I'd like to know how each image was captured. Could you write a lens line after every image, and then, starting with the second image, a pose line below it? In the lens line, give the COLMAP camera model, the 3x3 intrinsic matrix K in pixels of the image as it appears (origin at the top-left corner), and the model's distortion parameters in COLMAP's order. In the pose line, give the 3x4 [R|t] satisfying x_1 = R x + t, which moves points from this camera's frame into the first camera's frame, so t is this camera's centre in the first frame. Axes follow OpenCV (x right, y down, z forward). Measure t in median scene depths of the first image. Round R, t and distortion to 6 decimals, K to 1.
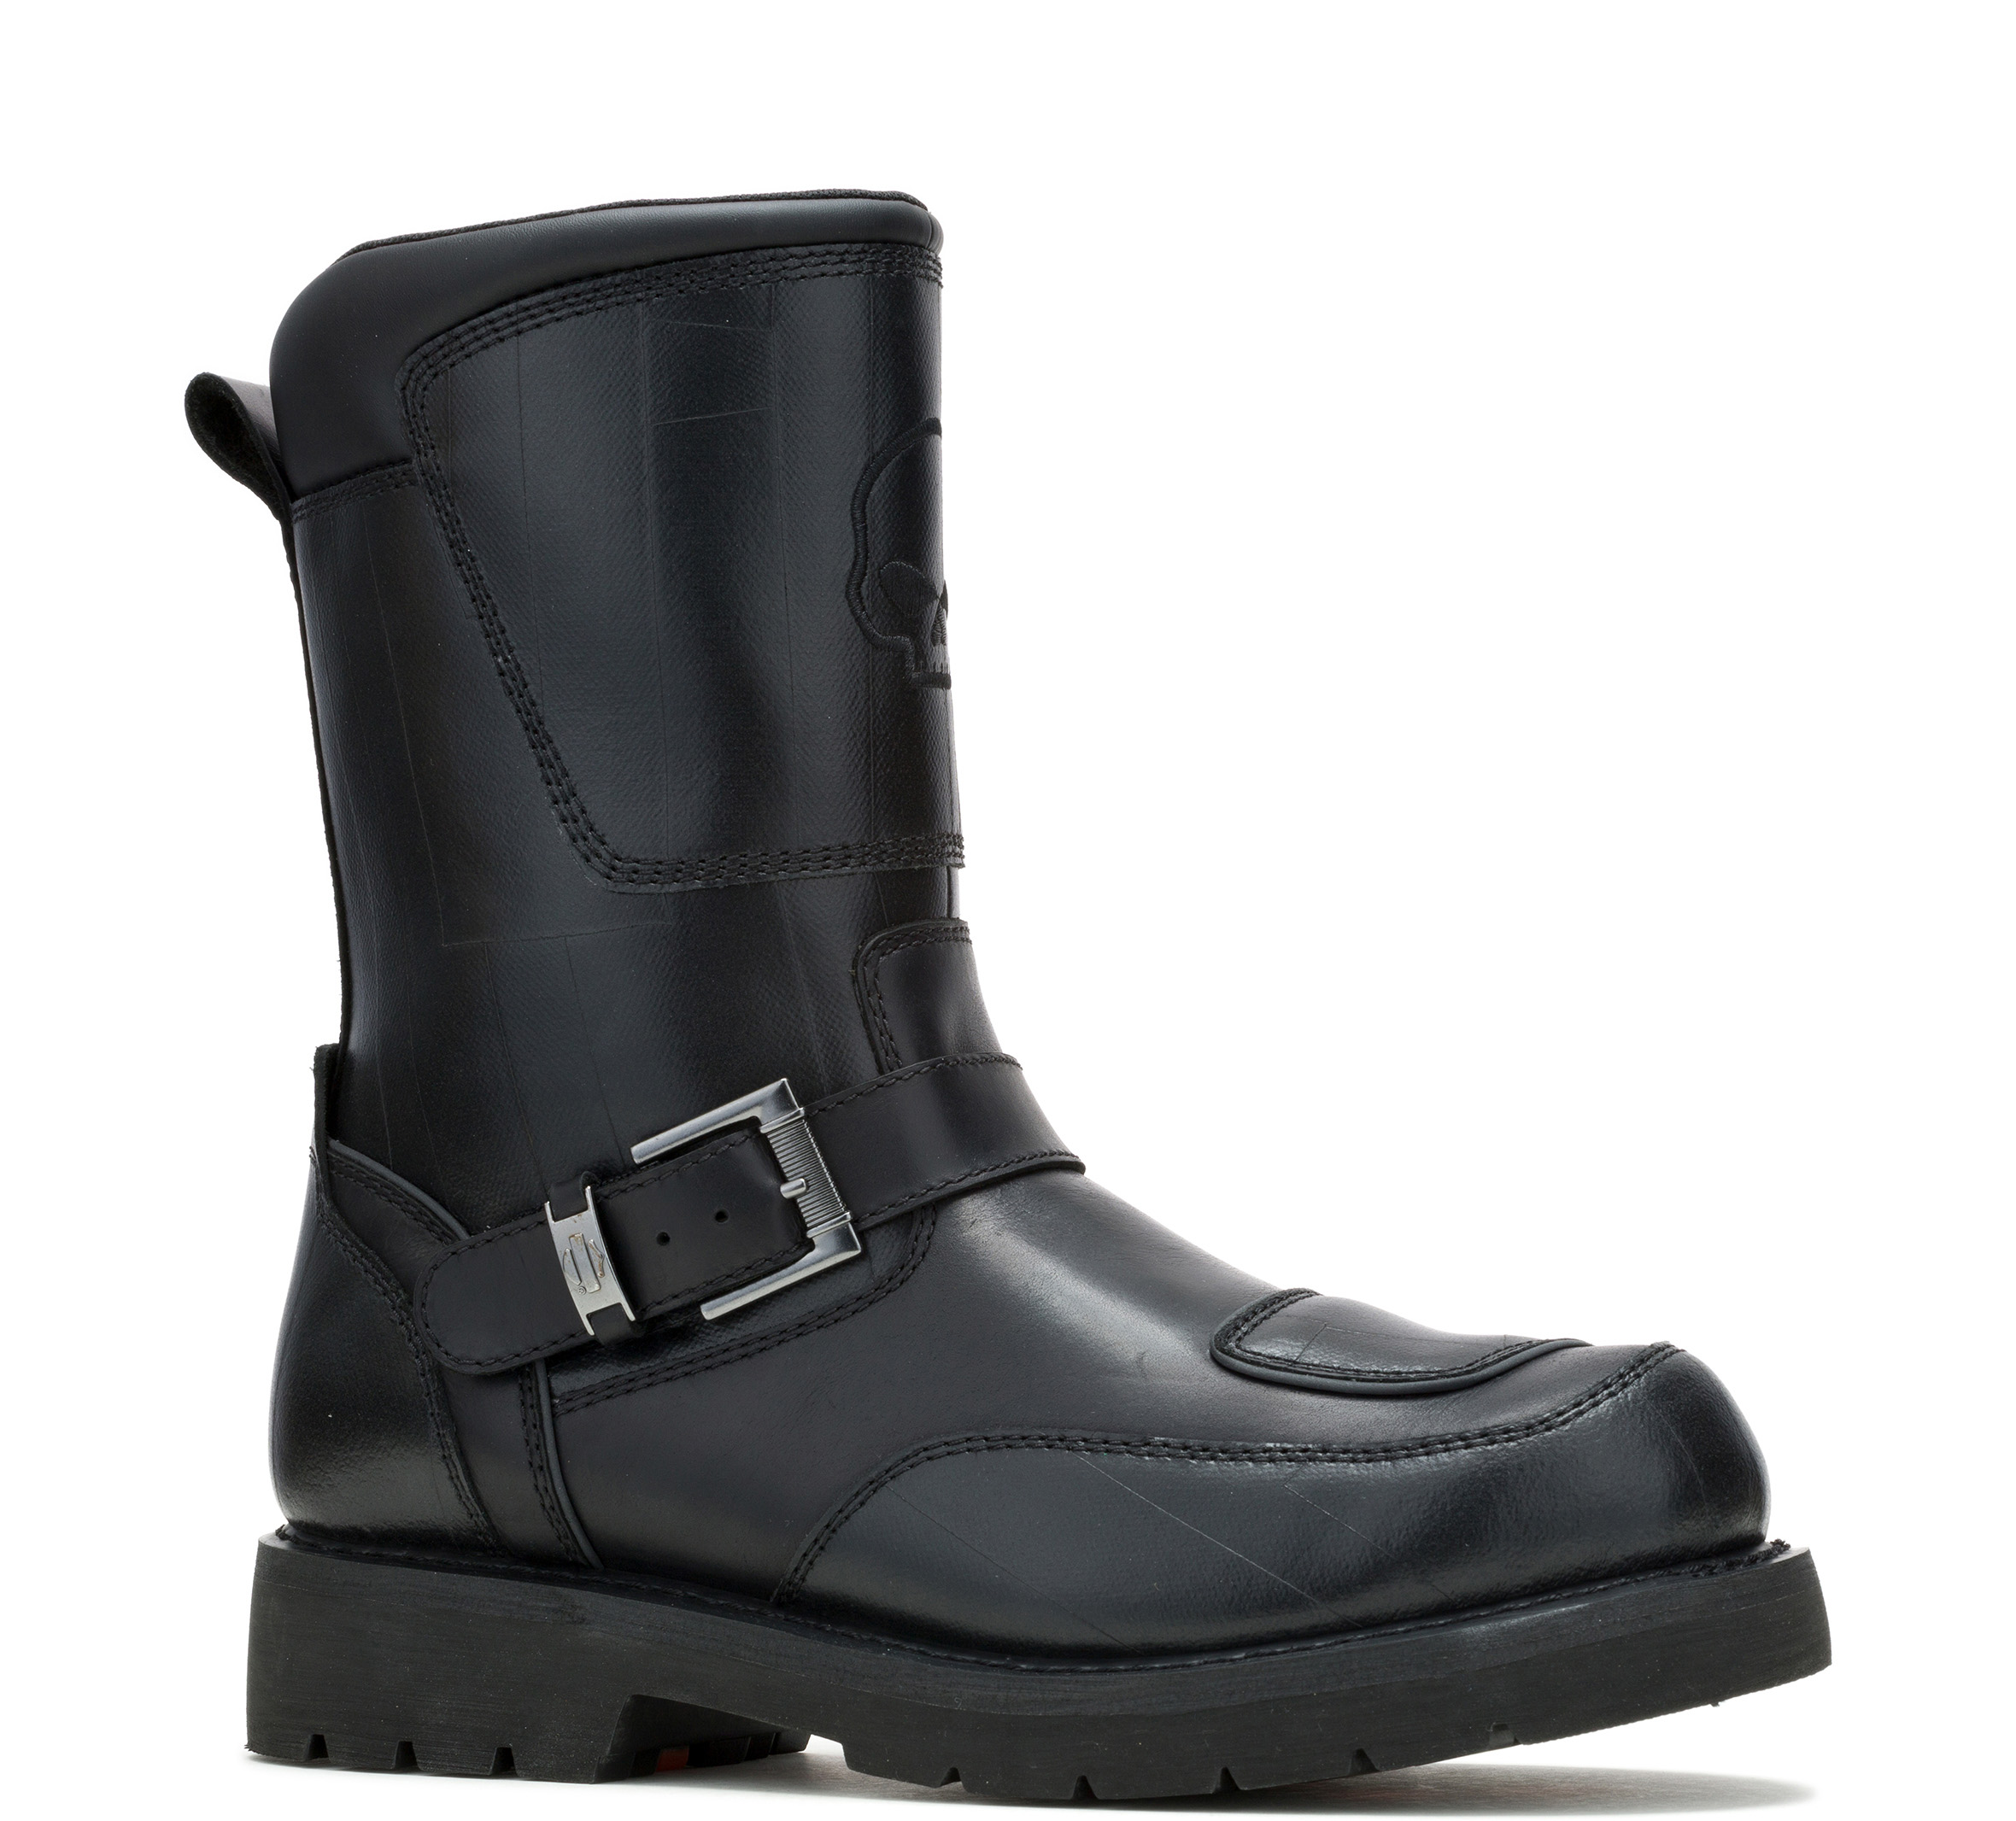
lens RADIAL K [[4508.0, 0, 1008.2], [0, 4508.0, 961.5], [0, 0, 1]] dist [-0.021499, -0.110903]
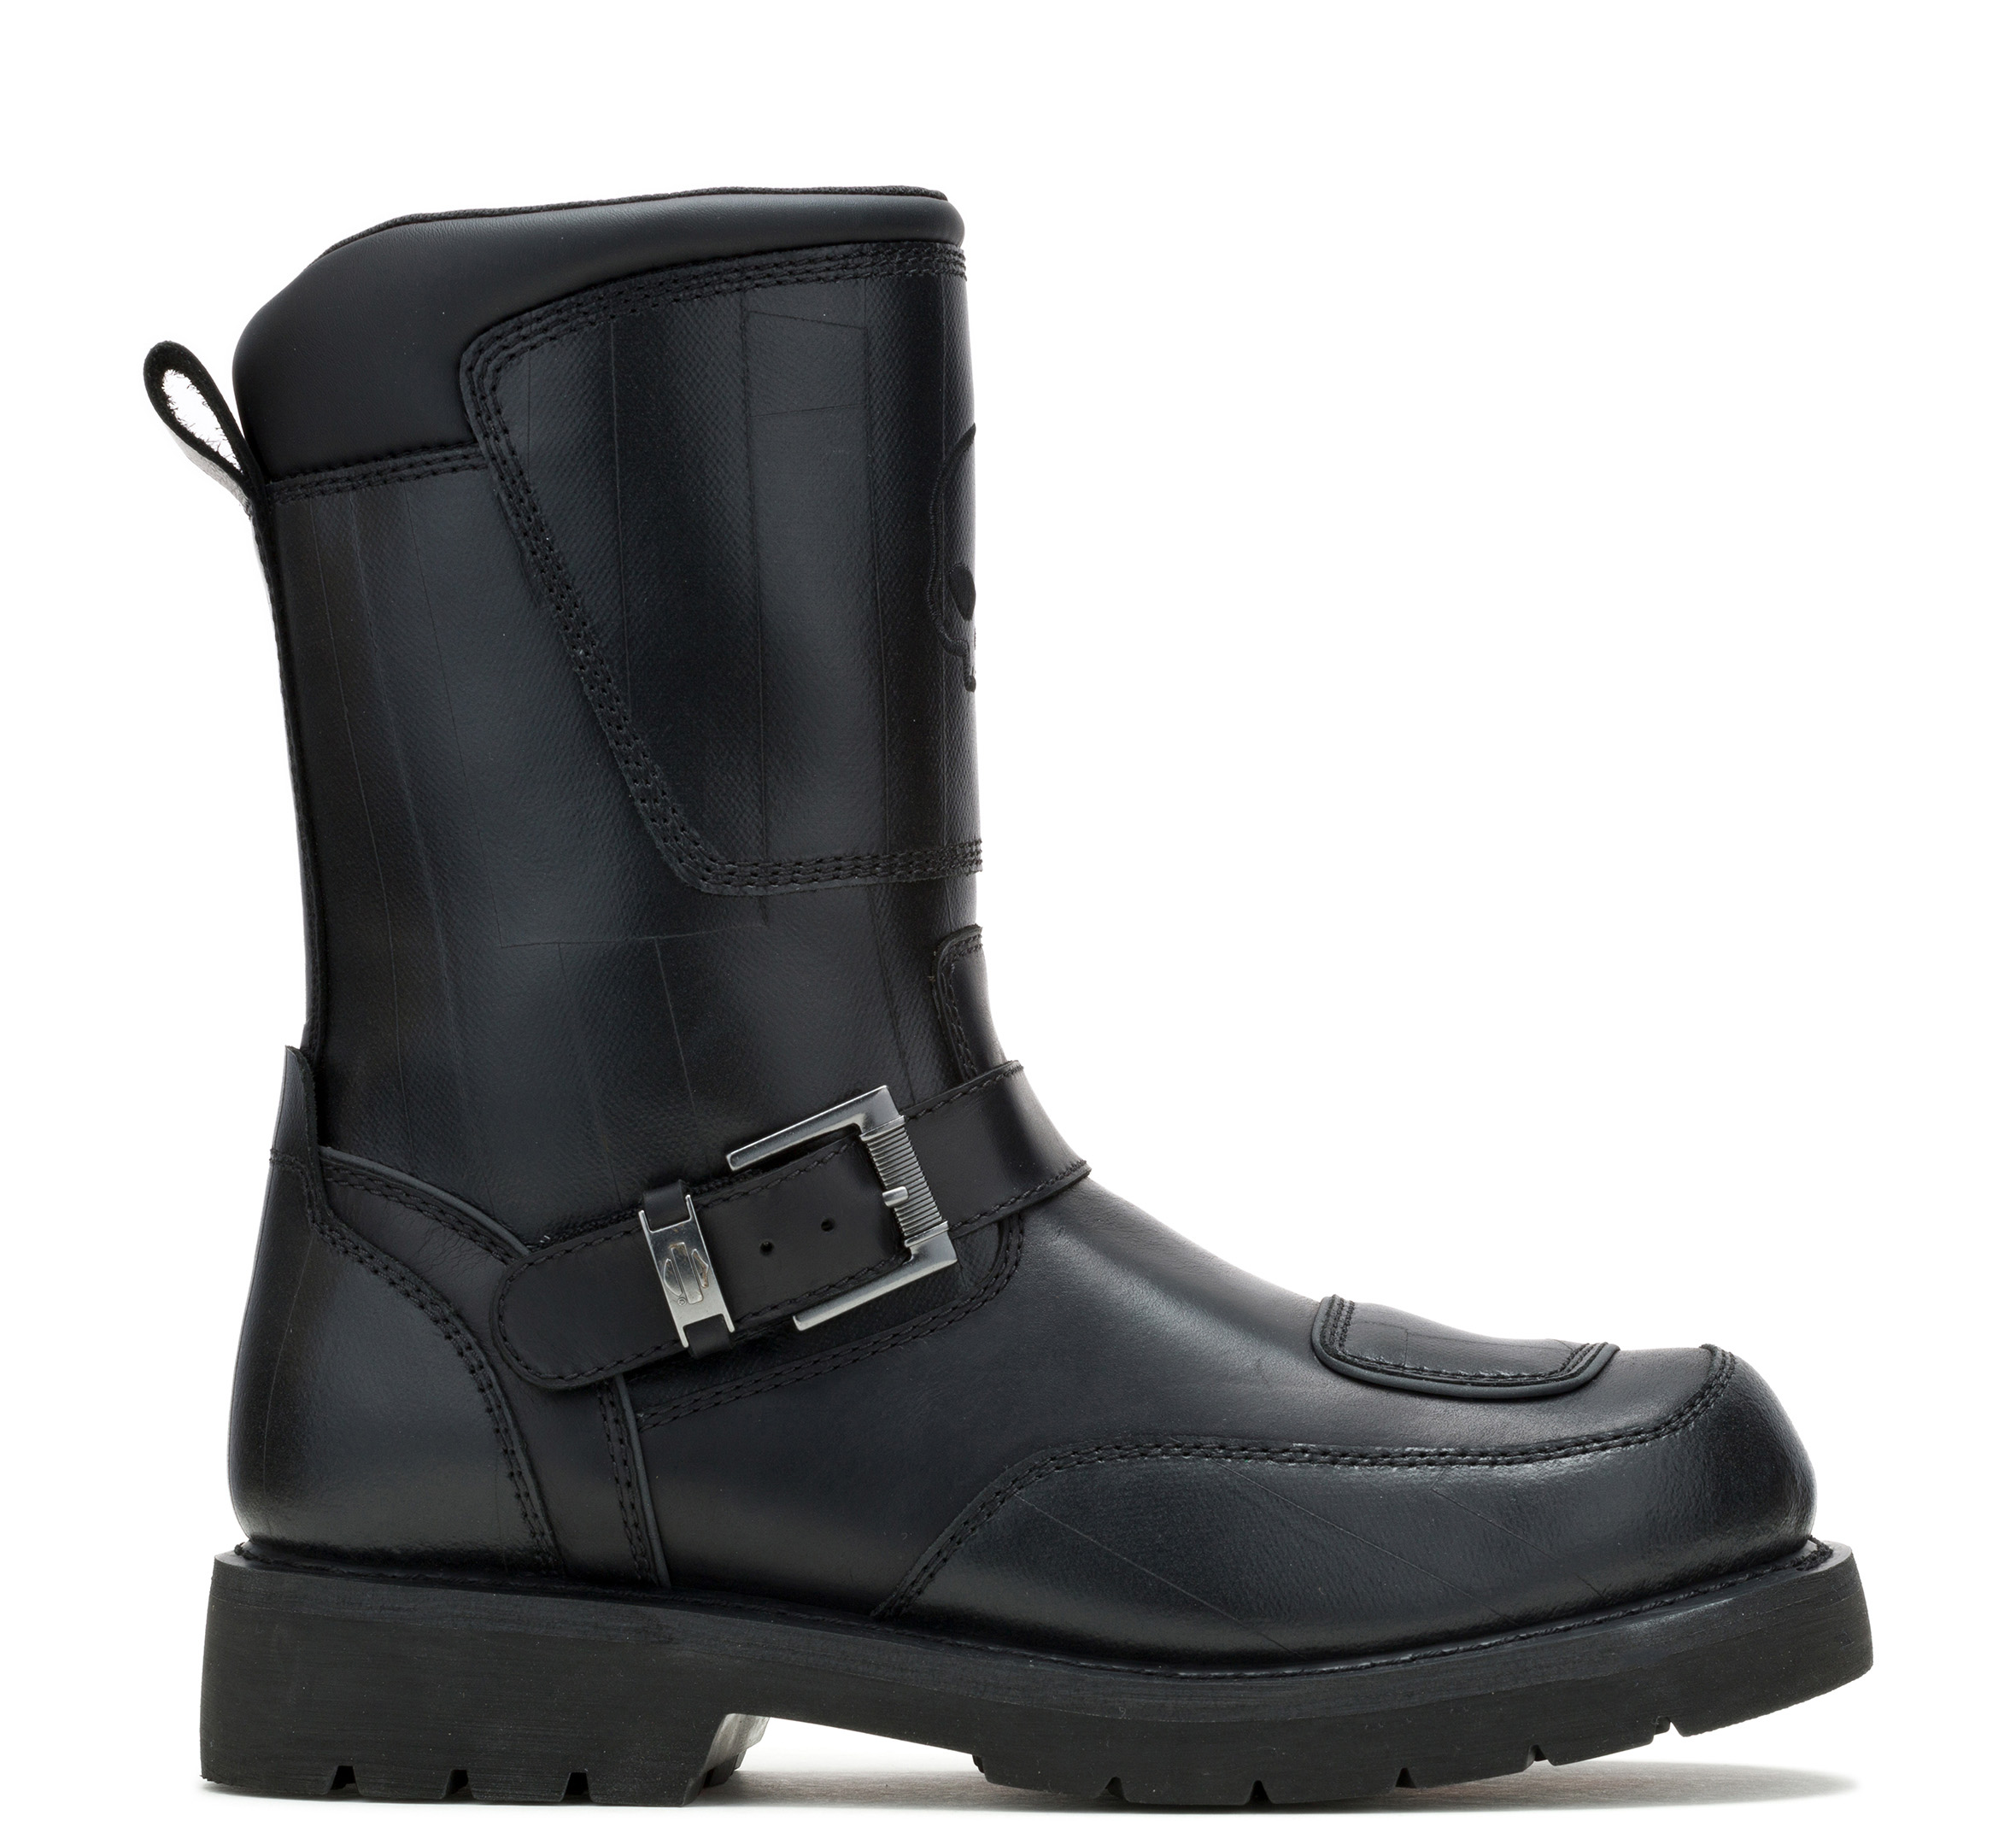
lens RADIAL K [[4508.0, 0, 1008.2], [0, 4508.0, 961.5], [0, 0, 1]] dist [-0.021499, -0.110903]
pose [[0.968774, 0.012130, 0.247650, -0.269112], [-0.011985, 0.999926, -0.002092, 0.000527], [-0.247657, -0.000941, 0.968847, 0.036837]]
